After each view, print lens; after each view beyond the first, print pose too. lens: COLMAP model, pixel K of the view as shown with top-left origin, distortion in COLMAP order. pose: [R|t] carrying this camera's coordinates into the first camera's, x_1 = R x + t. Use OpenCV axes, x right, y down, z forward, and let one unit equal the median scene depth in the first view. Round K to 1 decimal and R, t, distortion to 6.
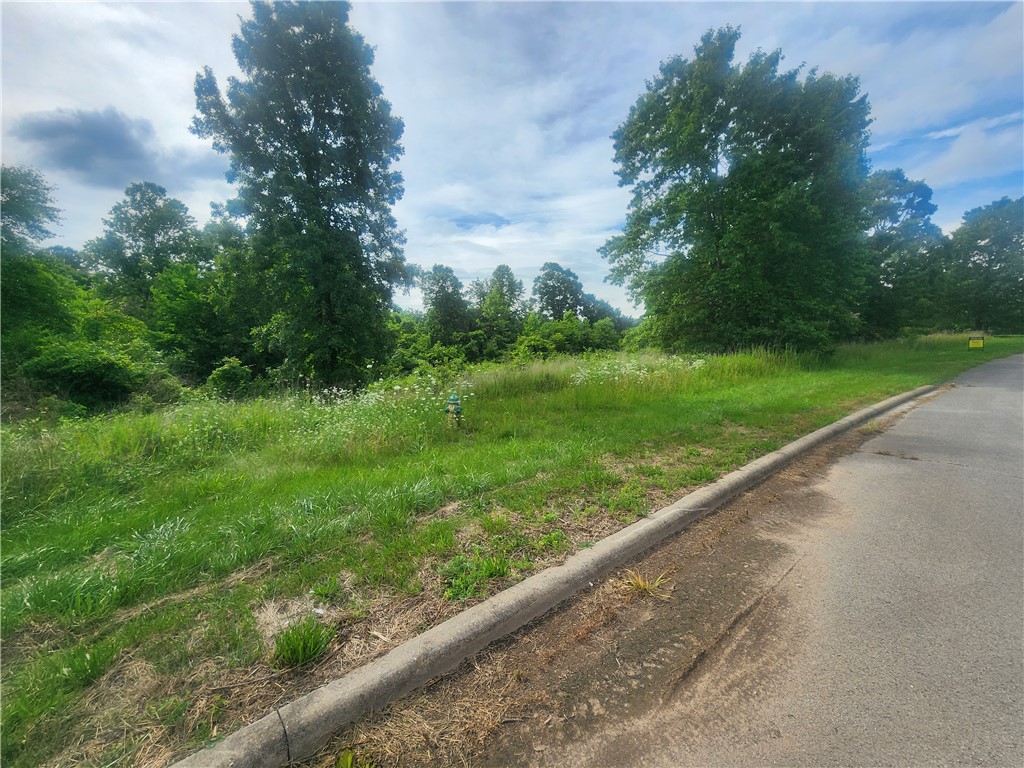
lens RADIAL K [[418.4, 0, 515.8], [0, 418.4, 384.0], [0, 0, 1]] dist [-0.008707, 0.001493]
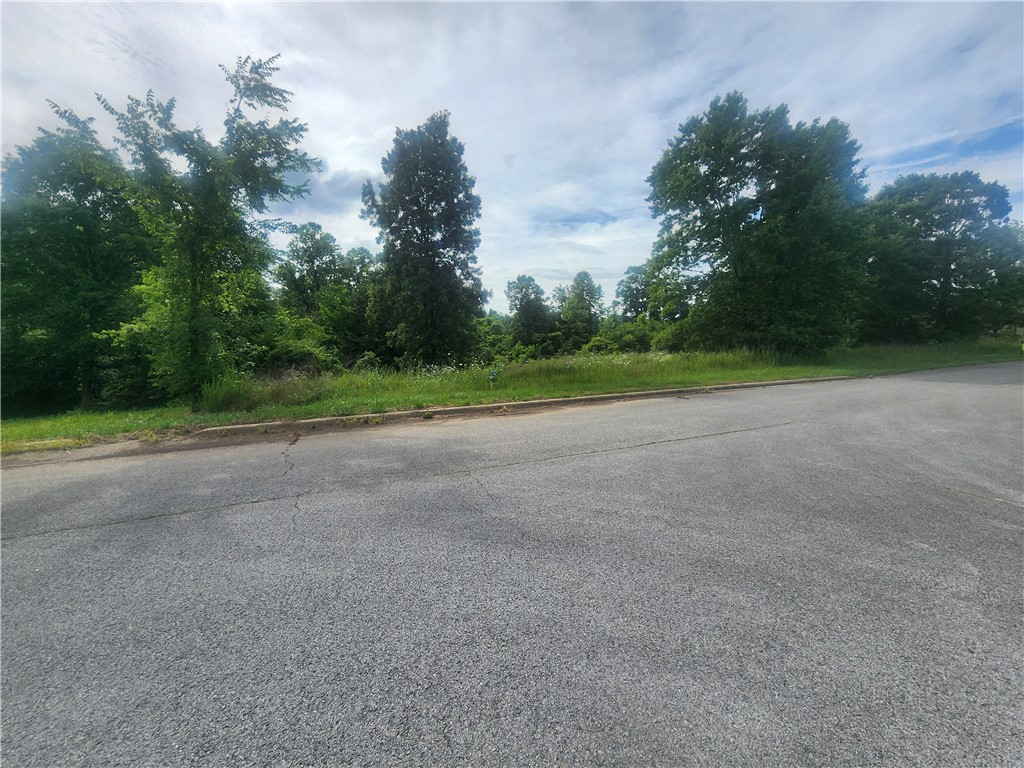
lens RADIAL K [[418.4, 0, 515.8], [0, 418.4, 384.0], [0, 0, 1]] dist [-0.008707, 0.001493]
pose [[0.974509, 0.029562, -0.222391, 0.285507], [-0.029705, 0.999555, 0.002702, 0.061125], [0.222372, 0.003973, 0.974954, -0.608250]]
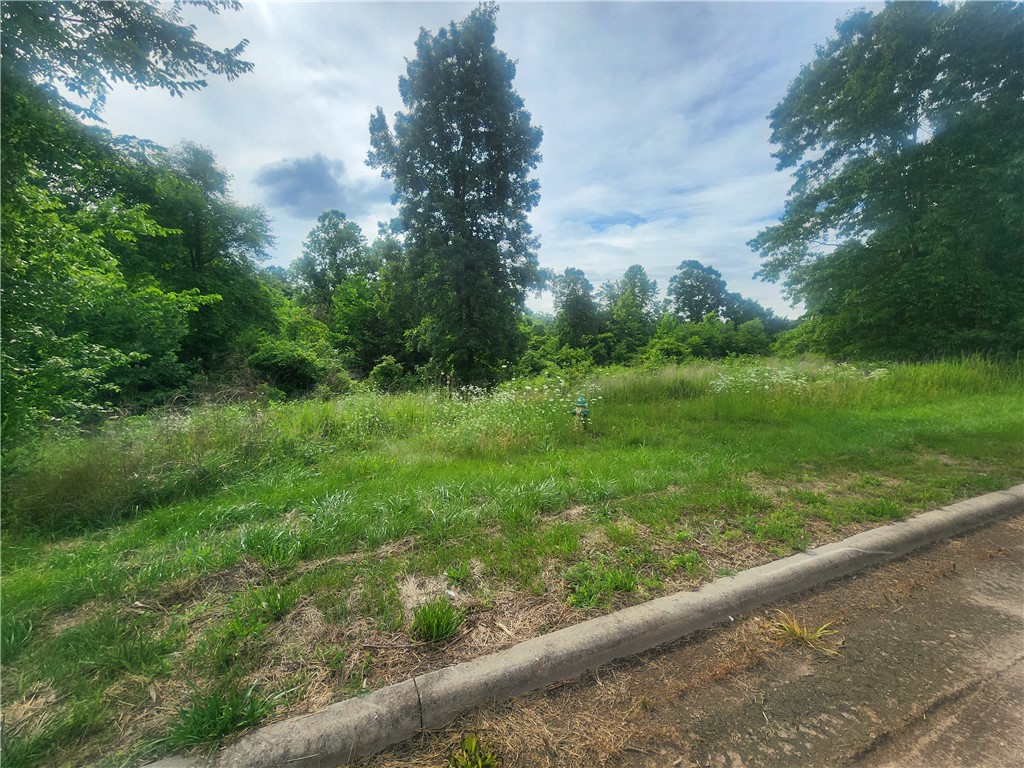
lens RADIAL K [[418.4, 0, 515.8], [0, 418.4, 384.0], [0, 0, 1]] dist [-0.008707, 0.001493]
pose [[0.954571, 0.037970, -0.295554, -0.004137], [-0.039724, 0.999211, 0.000071, 0.000016], [0.295324, 0.011673, 0.955326, 0.004058]]
